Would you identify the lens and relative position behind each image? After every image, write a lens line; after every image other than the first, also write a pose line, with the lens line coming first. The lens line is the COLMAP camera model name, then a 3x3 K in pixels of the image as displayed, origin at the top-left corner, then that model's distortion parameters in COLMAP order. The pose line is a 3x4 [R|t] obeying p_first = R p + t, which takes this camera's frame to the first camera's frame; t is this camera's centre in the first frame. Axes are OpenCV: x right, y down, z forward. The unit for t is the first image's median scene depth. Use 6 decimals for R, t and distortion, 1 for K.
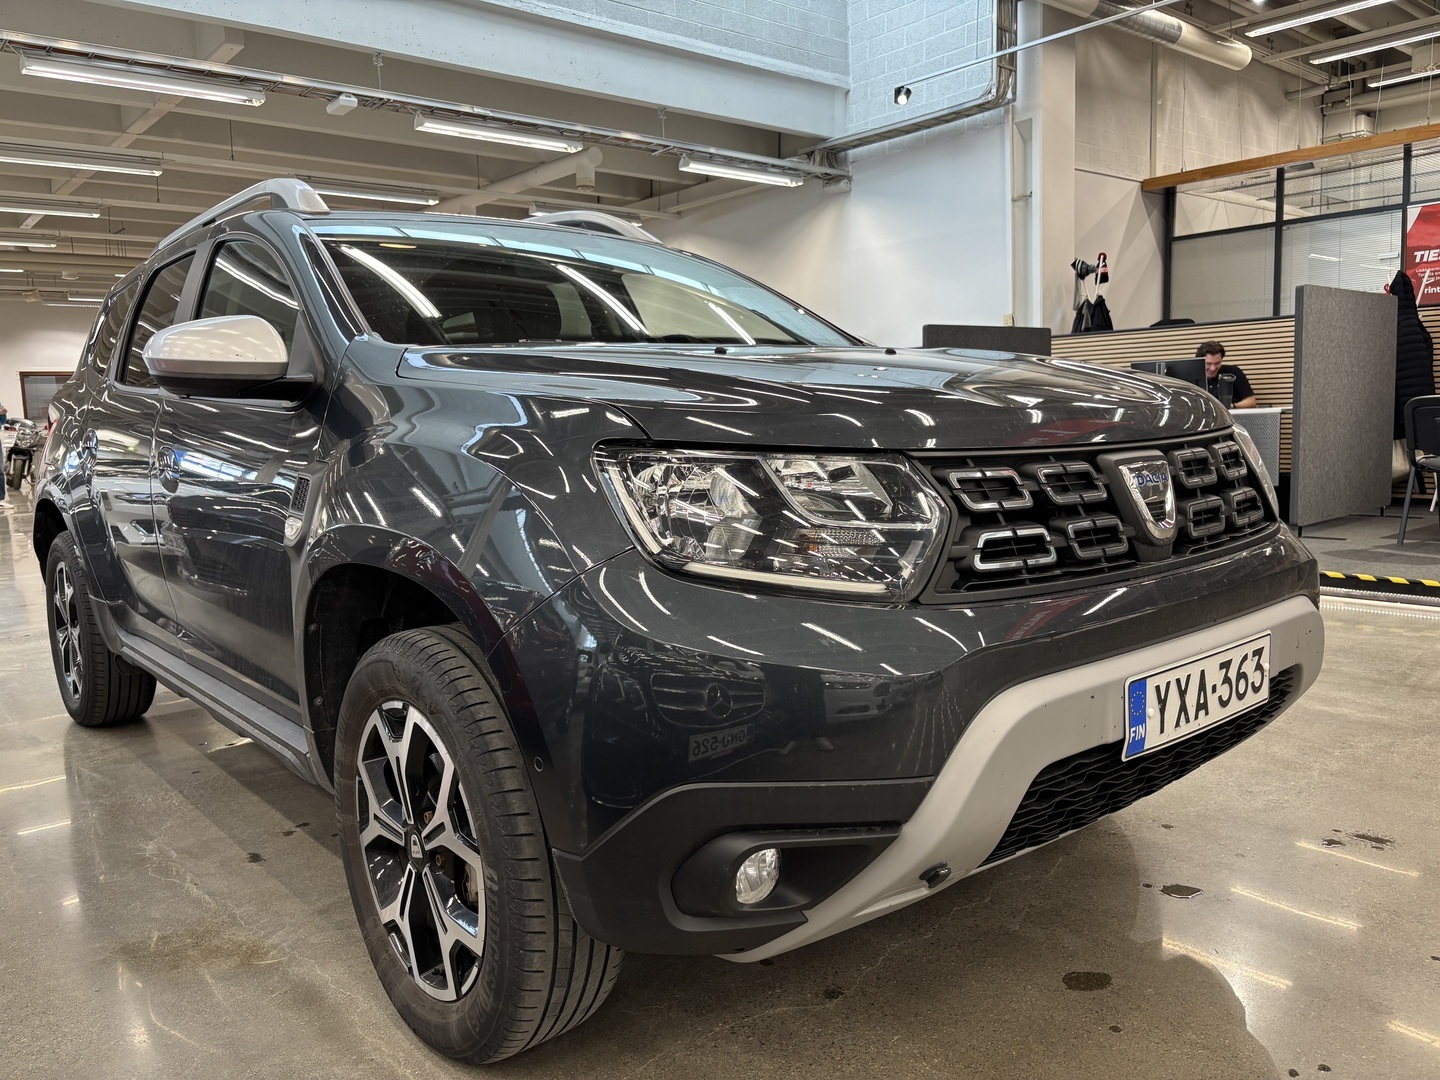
lens RADIAL K [[1106.8, 0, 720.0], [0, 1106.8, 540.0], [0, 0, 1]] dist [0.013723, -0.007153]
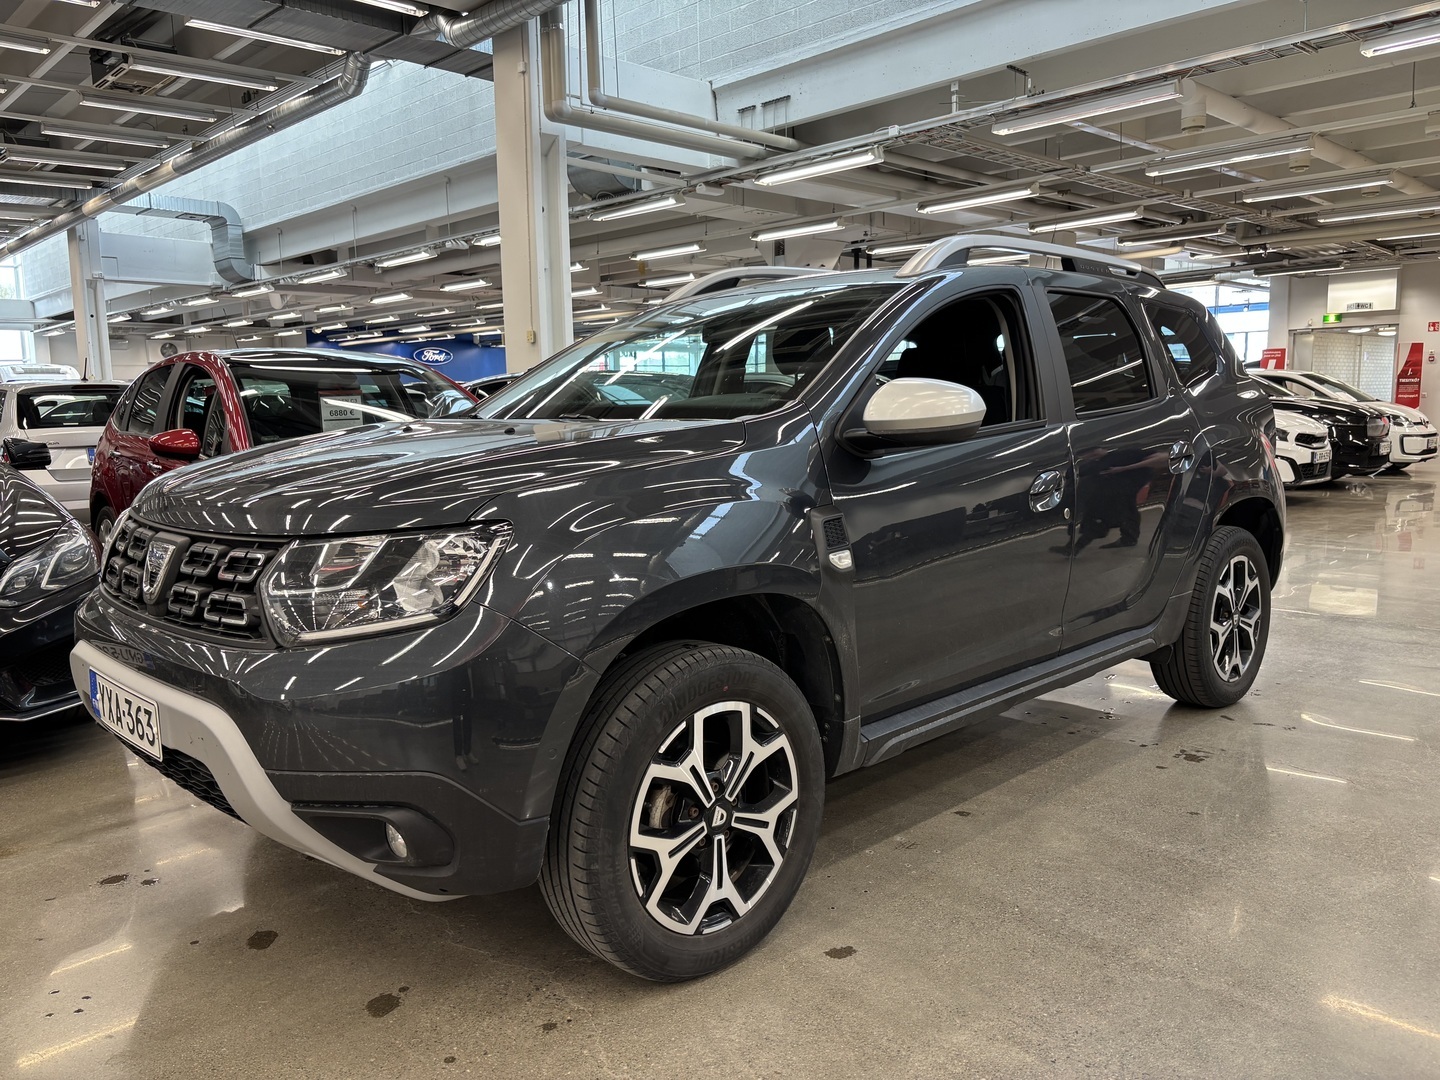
lens RADIAL K [[1106.8, 0, 720.0], [0, 1106.8, 540.0], [0, 0, 1]] dist [0.013723, -0.007153]
pose [[0.065287, 0.161485, -0.984713, 1.808219], [-0.099478, 0.982956, 0.154601, -0.360436], [0.992896, 0.087864, 0.080238, 1.604138]]
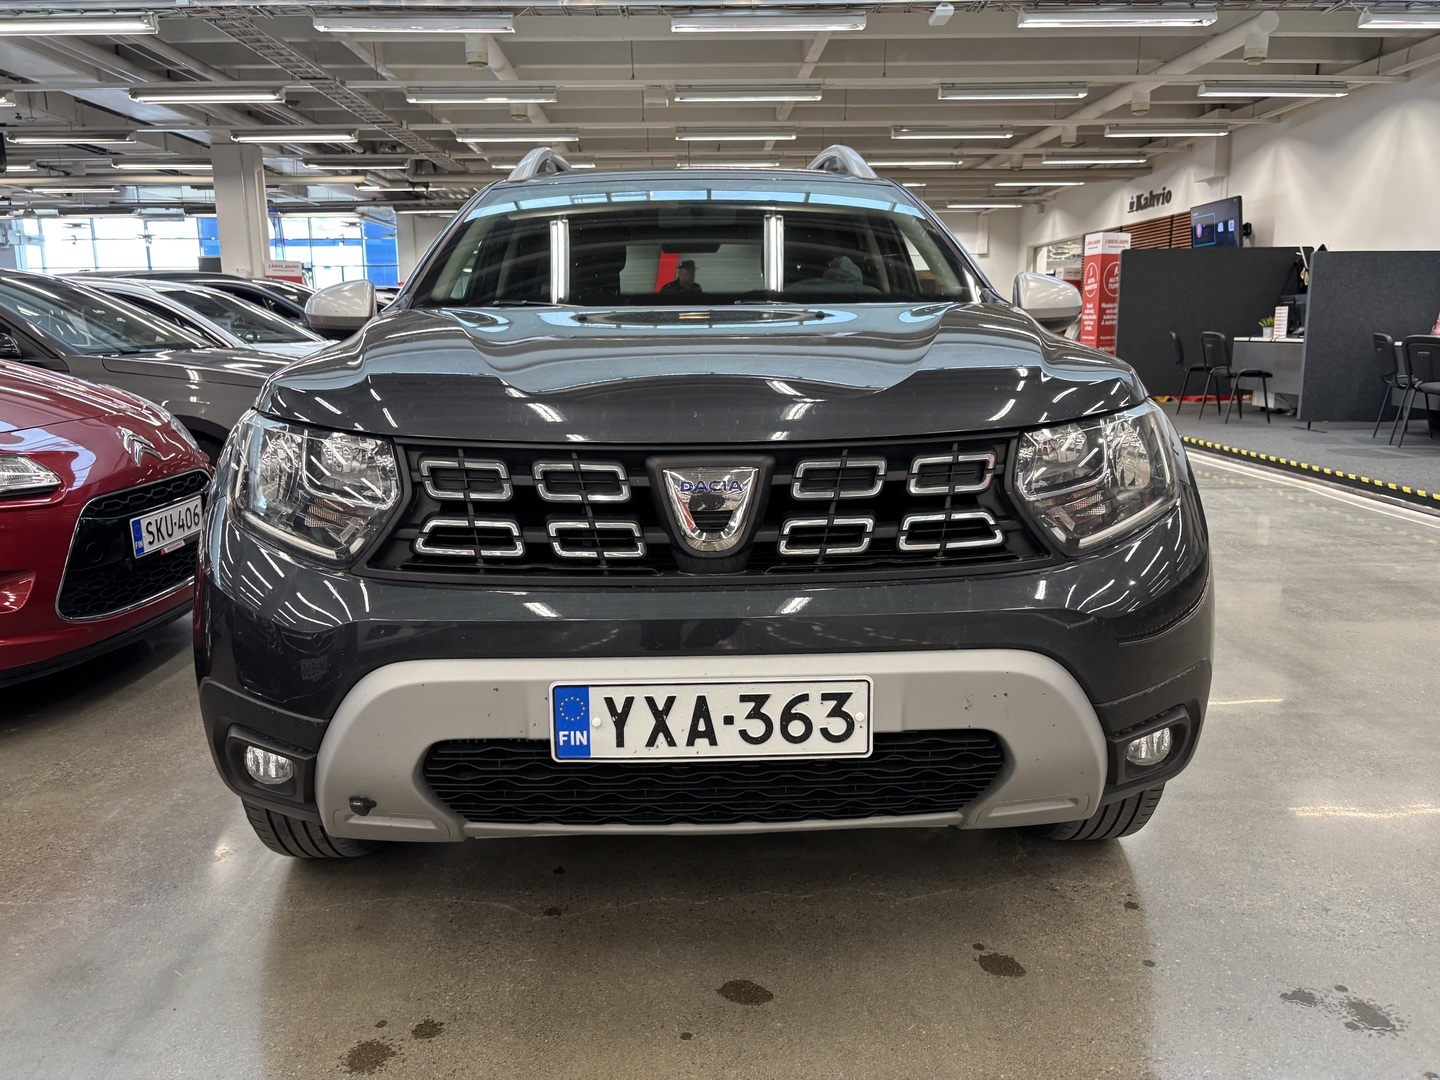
lens RADIAL K [[1095.8, 0, 720.0], [0, 1095.8, 521.4], [0, 0, 1]] dist [0.074830, -0.087423]
pose [[0.782063, 0.139764, -0.607325, 0.975569], [-0.090104, 0.989646, 0.111718, -0.132057], [0.616651, -0.032648, 0.786560, 0.281024]]
